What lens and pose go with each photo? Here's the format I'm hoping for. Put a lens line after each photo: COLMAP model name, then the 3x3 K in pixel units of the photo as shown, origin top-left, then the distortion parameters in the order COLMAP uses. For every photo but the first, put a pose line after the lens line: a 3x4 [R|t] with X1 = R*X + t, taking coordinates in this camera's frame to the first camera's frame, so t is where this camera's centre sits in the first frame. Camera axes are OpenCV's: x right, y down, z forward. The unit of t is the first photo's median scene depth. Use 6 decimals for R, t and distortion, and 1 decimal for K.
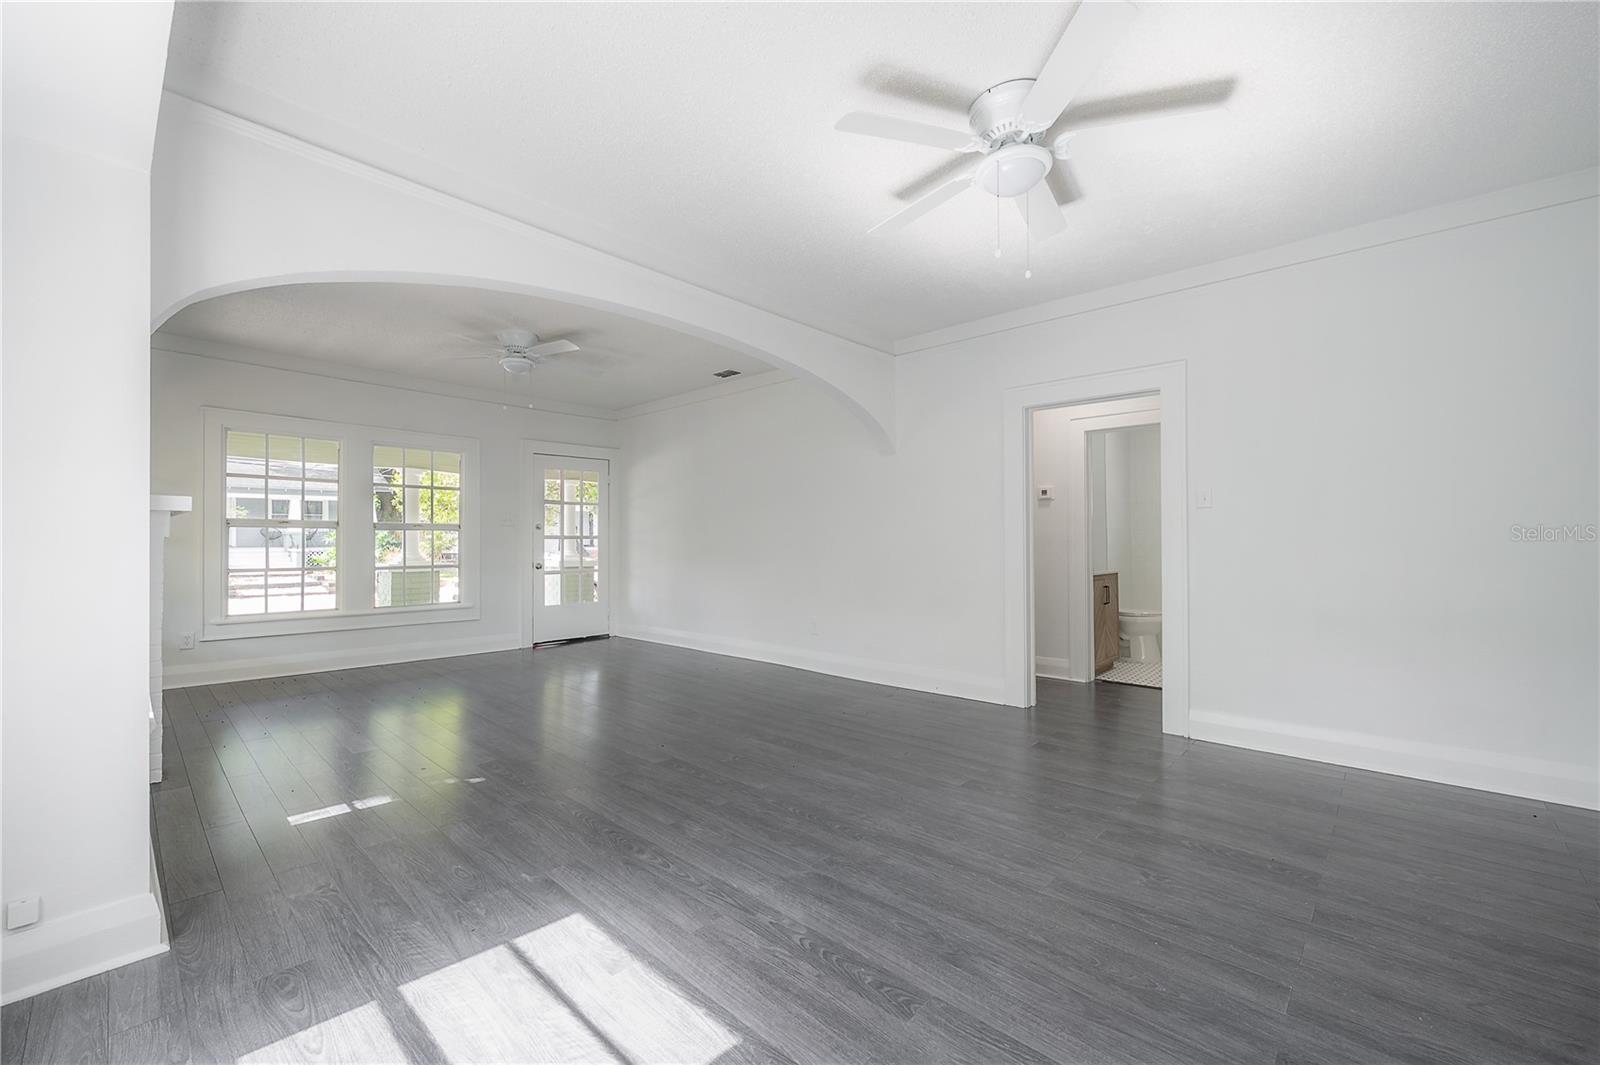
lens RADIAL K [[641.1, 0, 795.0], [0, 641.1, 529.9], [0, 0, 1]] dist [-0.004000, -0.000642]
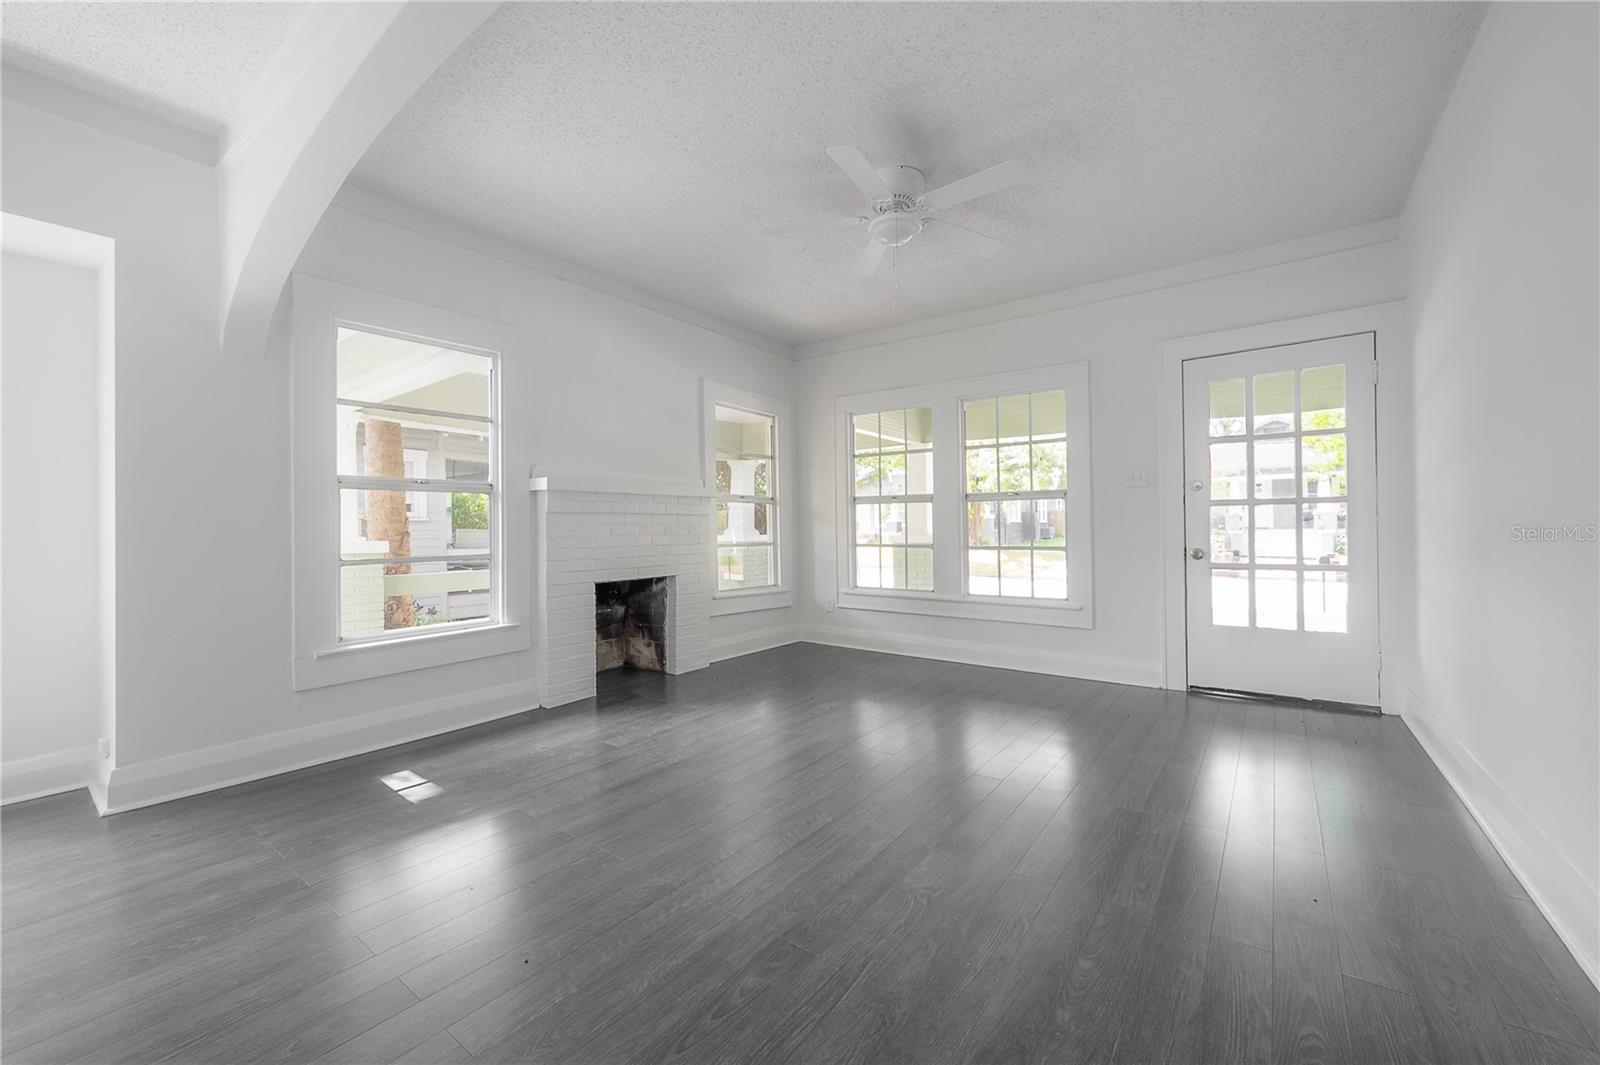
lens RADIAL K [[641.1, 0, 812.1], [0, 641.1, 523.5], [0, 0, 1]] dist [-0.004000, -0.000642]
pose [[0.114206, -0.006882, -0.993433, 0.180987], [0.026784, 0.999634, -0.003846, 0.030649], [0.993096, -0.026169, 0.114349, 0.815460]]
